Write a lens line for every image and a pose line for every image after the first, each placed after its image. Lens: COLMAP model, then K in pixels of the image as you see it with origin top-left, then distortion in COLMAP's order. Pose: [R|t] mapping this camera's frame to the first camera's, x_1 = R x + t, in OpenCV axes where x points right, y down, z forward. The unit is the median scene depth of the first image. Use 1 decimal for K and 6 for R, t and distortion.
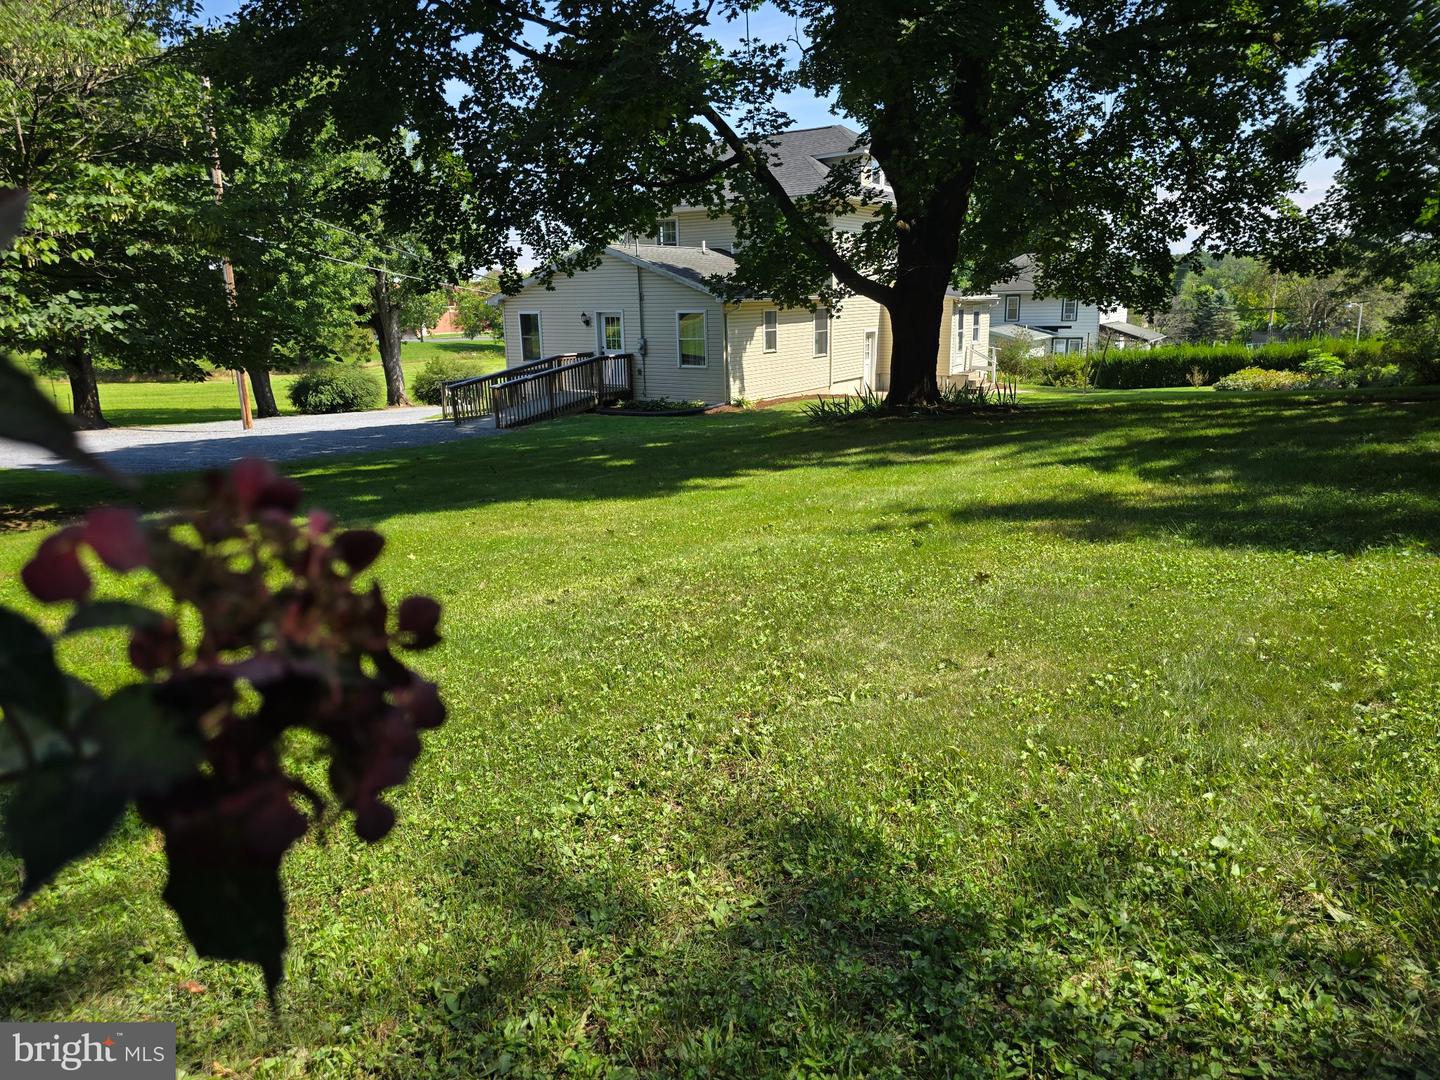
lens RADIAL K [[952.6, 0, 720.0], [0, 952.6, 540.0], [0, 0, 1]] dist [0.008689, -0.000524]
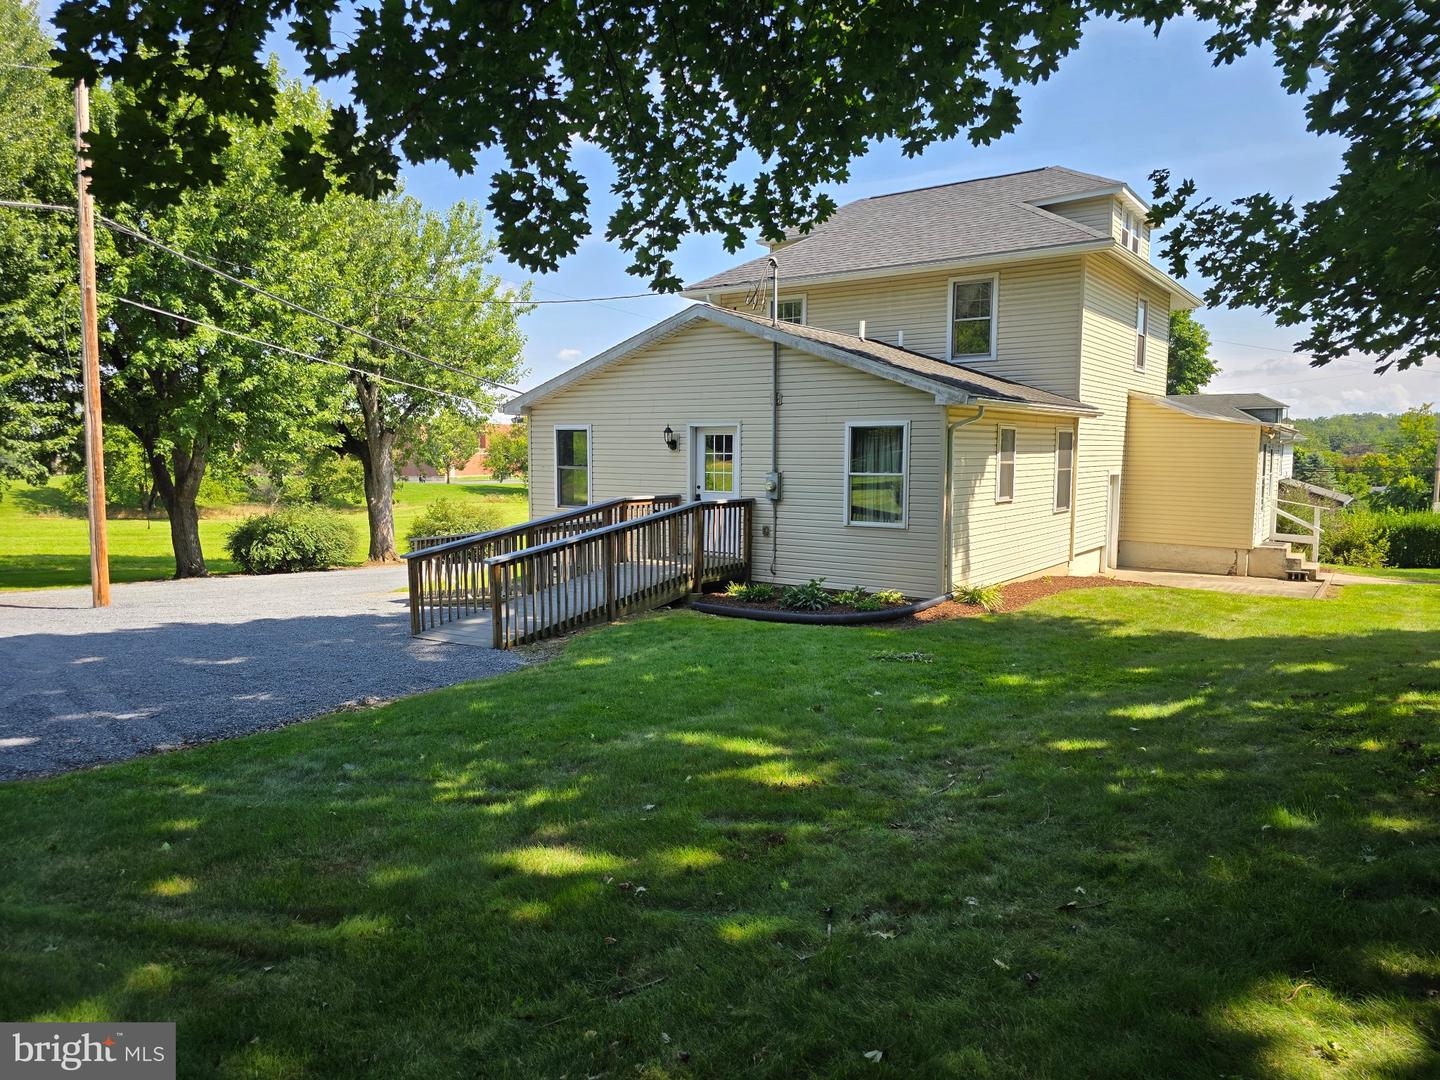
lens RADIAL K [[952.6, 0, 720.0], [0, 952.6, 540.0], [0, 0, 1]] dist [0.008689, -0.000524]
pose [[0.999359, 0.024604, -0.025990, -0.096634], [-0.028300, 0.987815, -0.153041, -0.086196], [0.021908, 0.153678, 0.987878, 0.453792]]
